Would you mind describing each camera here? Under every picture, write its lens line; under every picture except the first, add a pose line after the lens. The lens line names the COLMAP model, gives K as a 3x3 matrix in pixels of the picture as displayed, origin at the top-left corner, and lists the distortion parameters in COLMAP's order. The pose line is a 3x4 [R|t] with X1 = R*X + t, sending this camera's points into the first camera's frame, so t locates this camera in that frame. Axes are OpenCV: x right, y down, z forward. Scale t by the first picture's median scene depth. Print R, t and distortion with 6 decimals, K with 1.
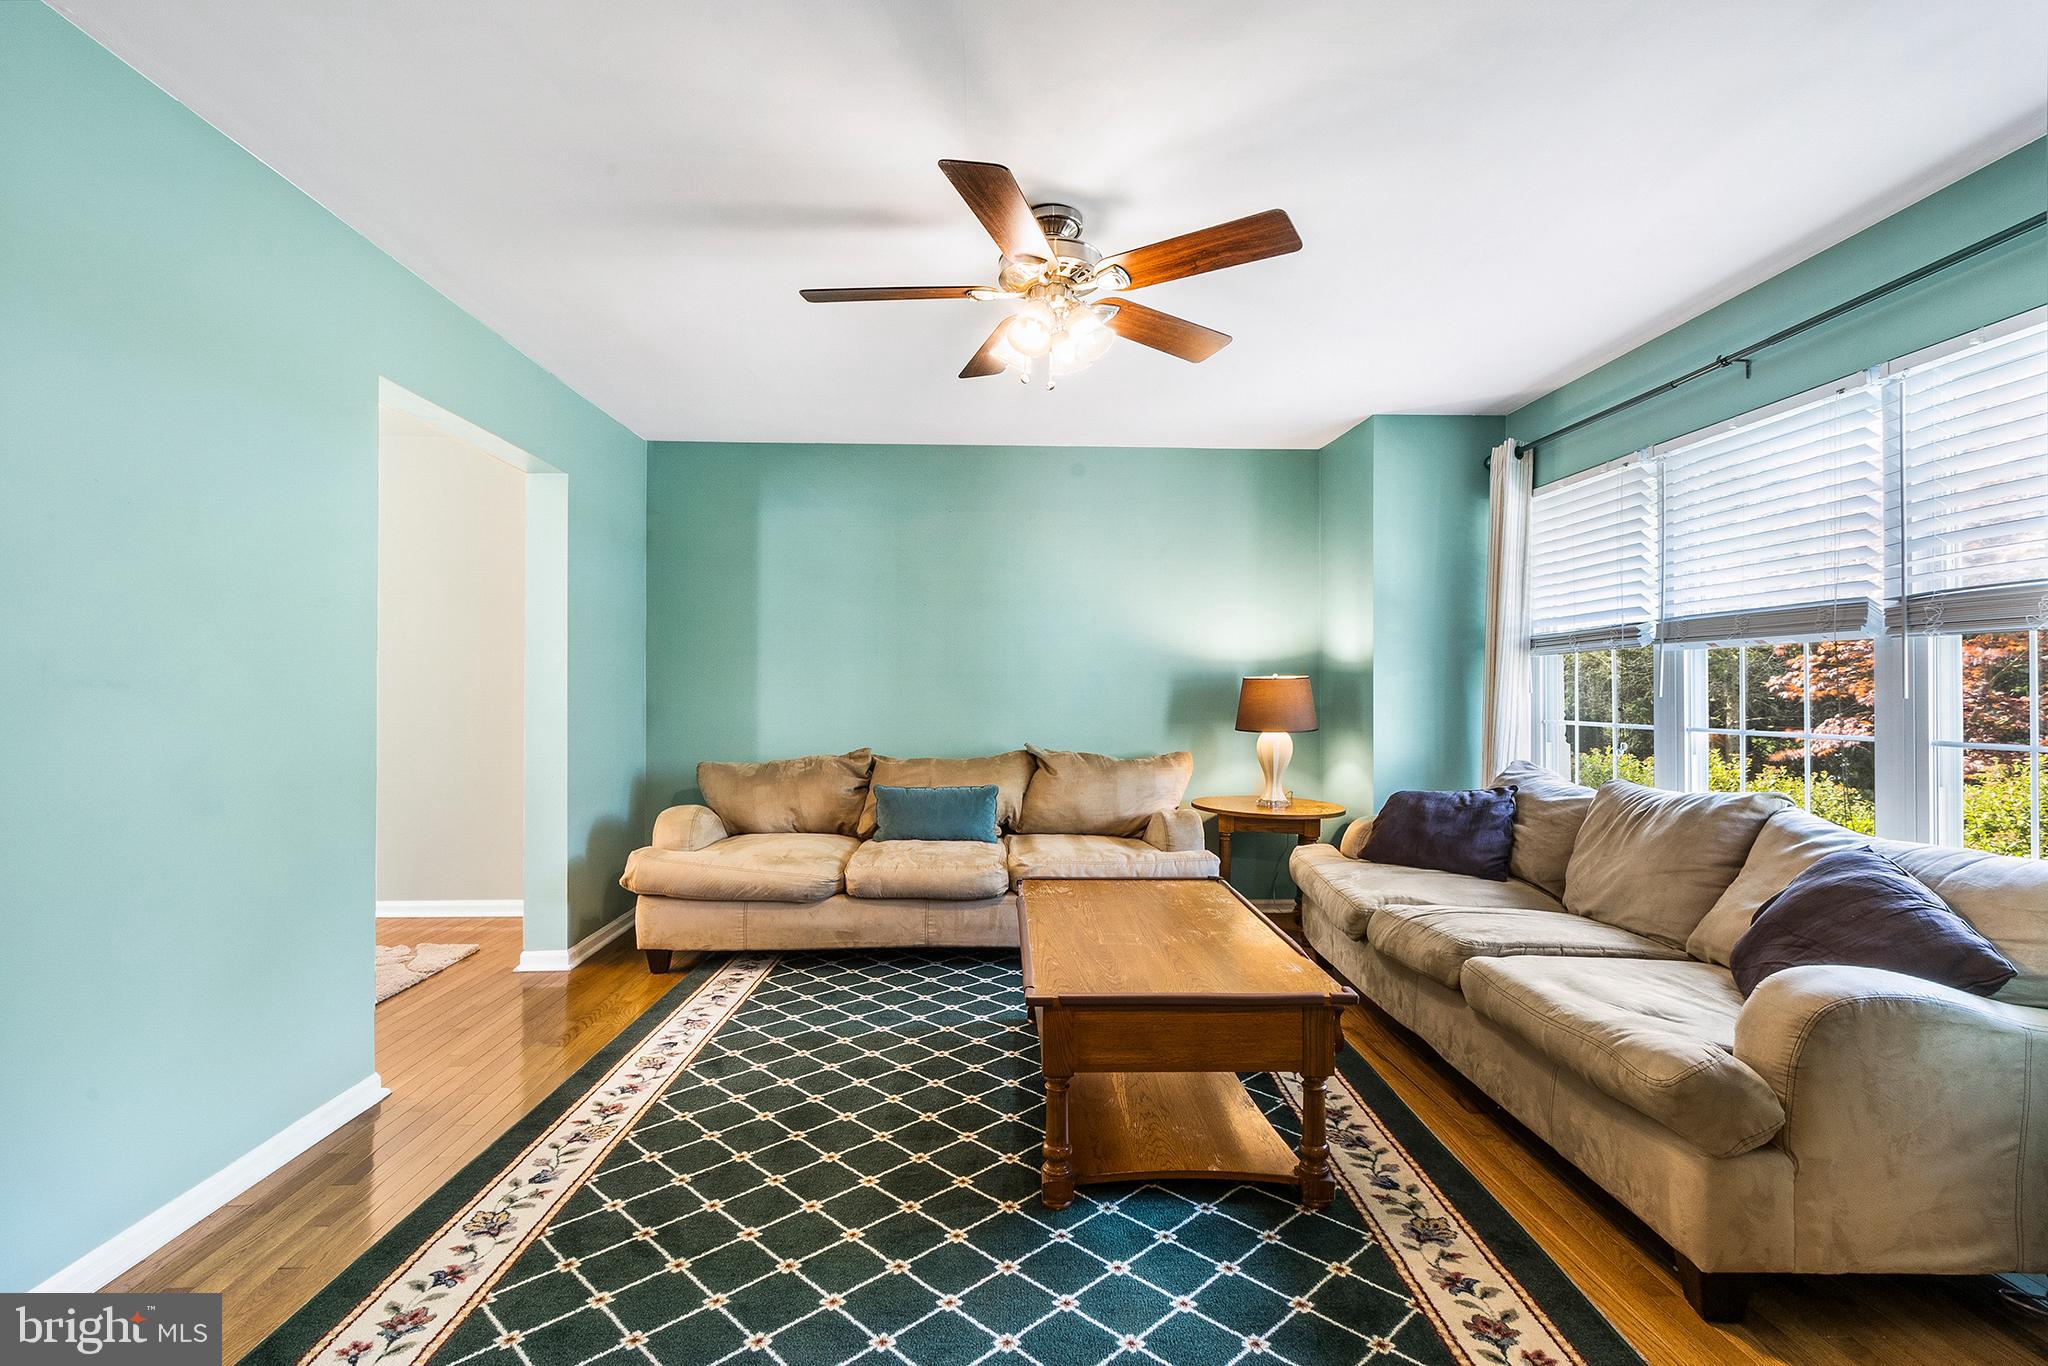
lens RADIAL K [[938.5, 0, 1021.1], [0, 938.5, 679.4], [0, 0, 1]] dist [0.001825, -0.001457]
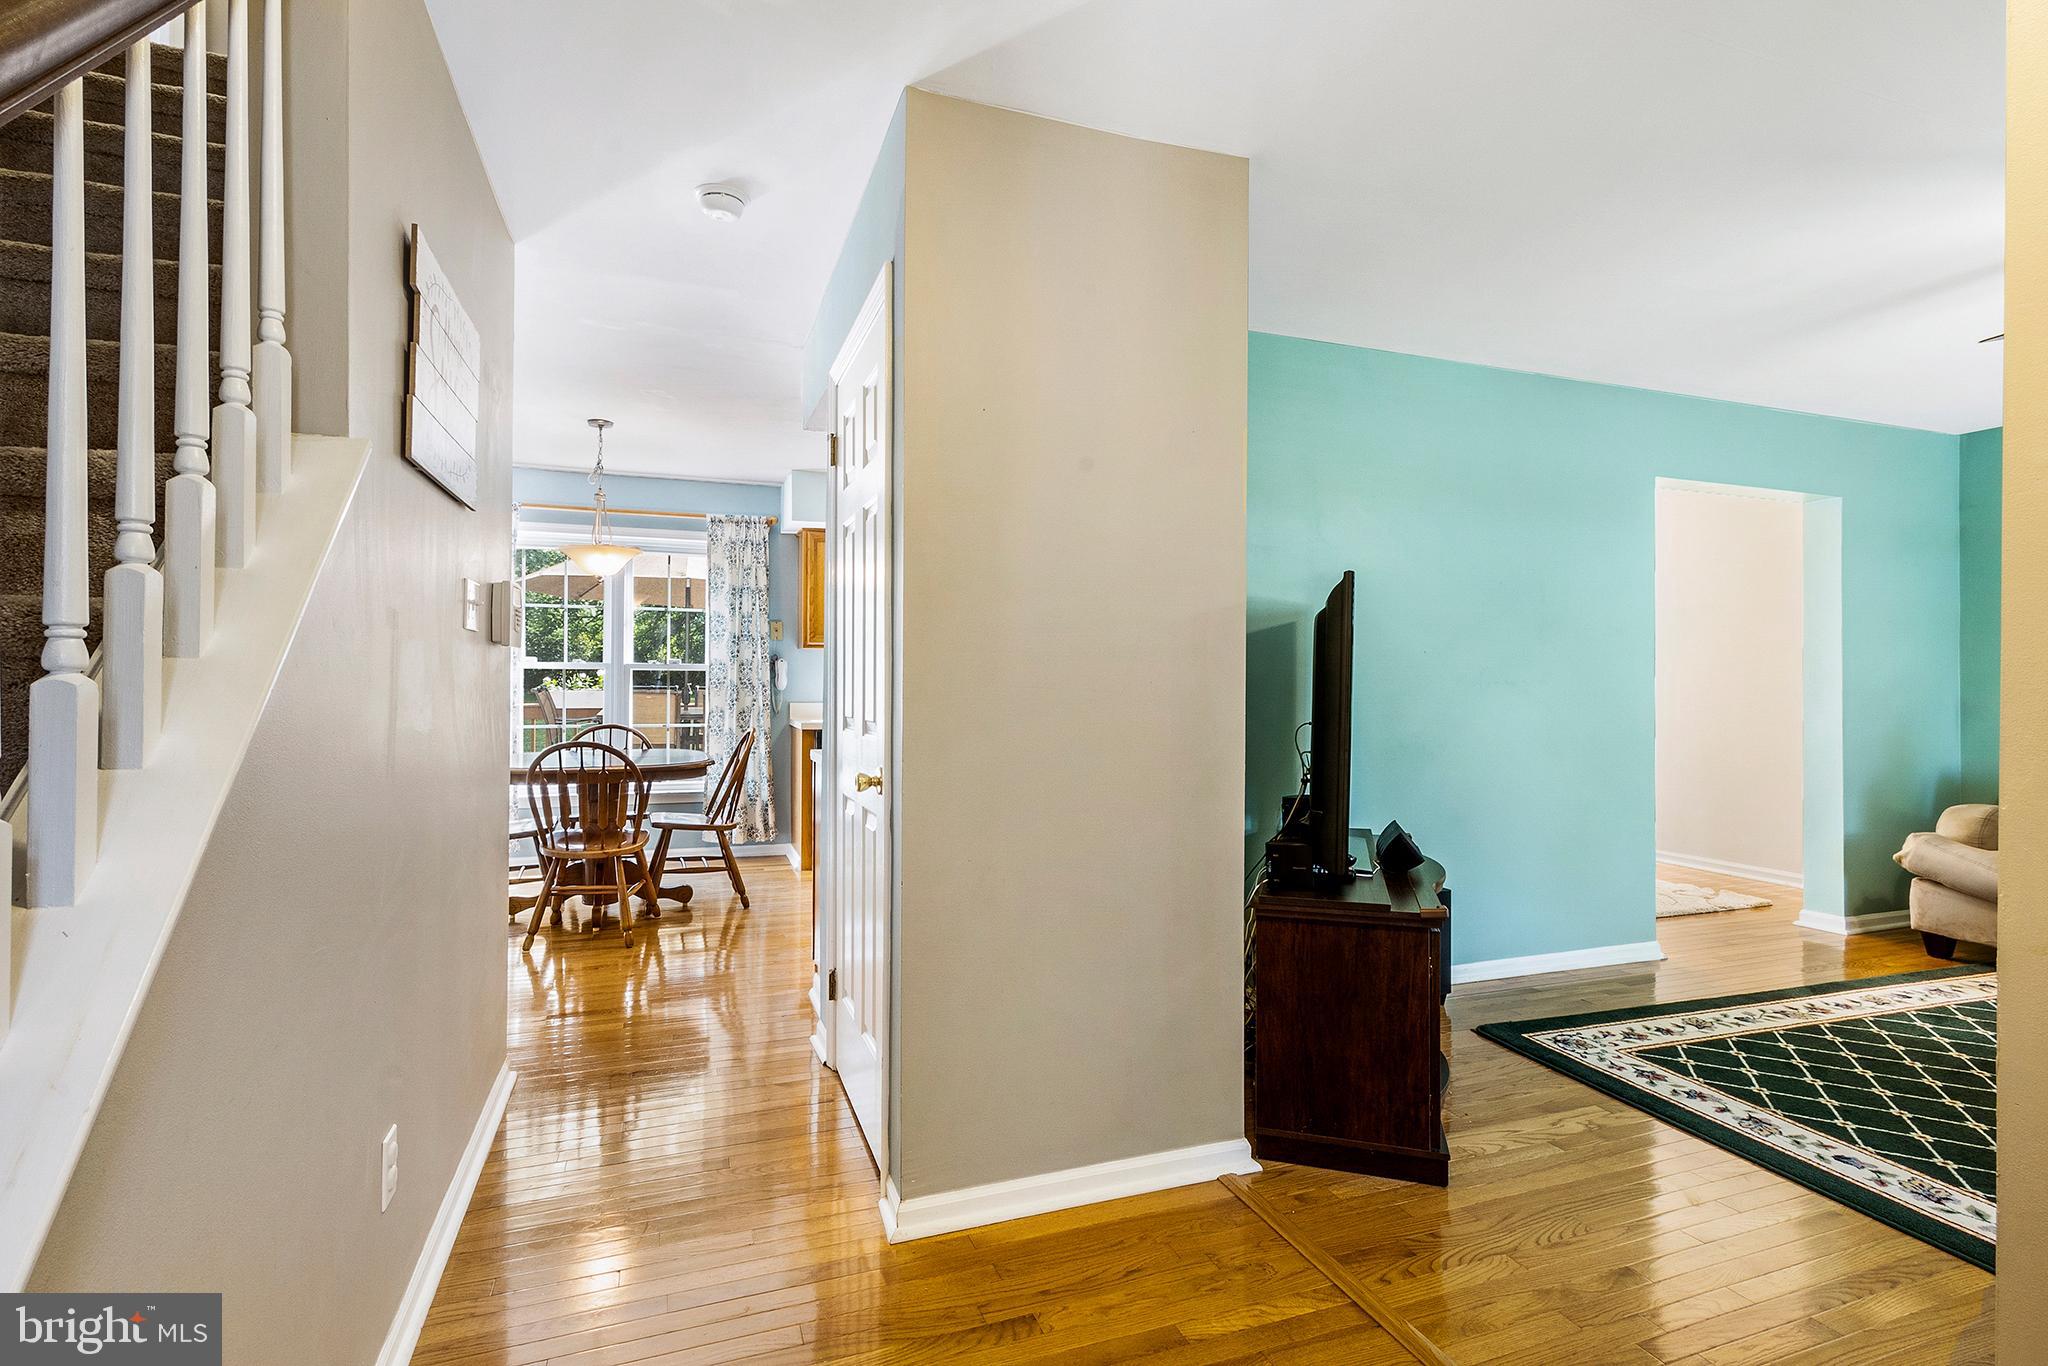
lens RADIAL K [[973.3, 0, 1025.4], [0, 973.3, 672.3], [0, 0, 1]] dist [-0.000848, -0.000271]
pose [[0.303052, -0.003367, -0.952968, 0.573503], [-0.002202, 0.999989, -0.004234, 0.001579], [0.952971, 0.003381, 0.303041, -0.505840]]
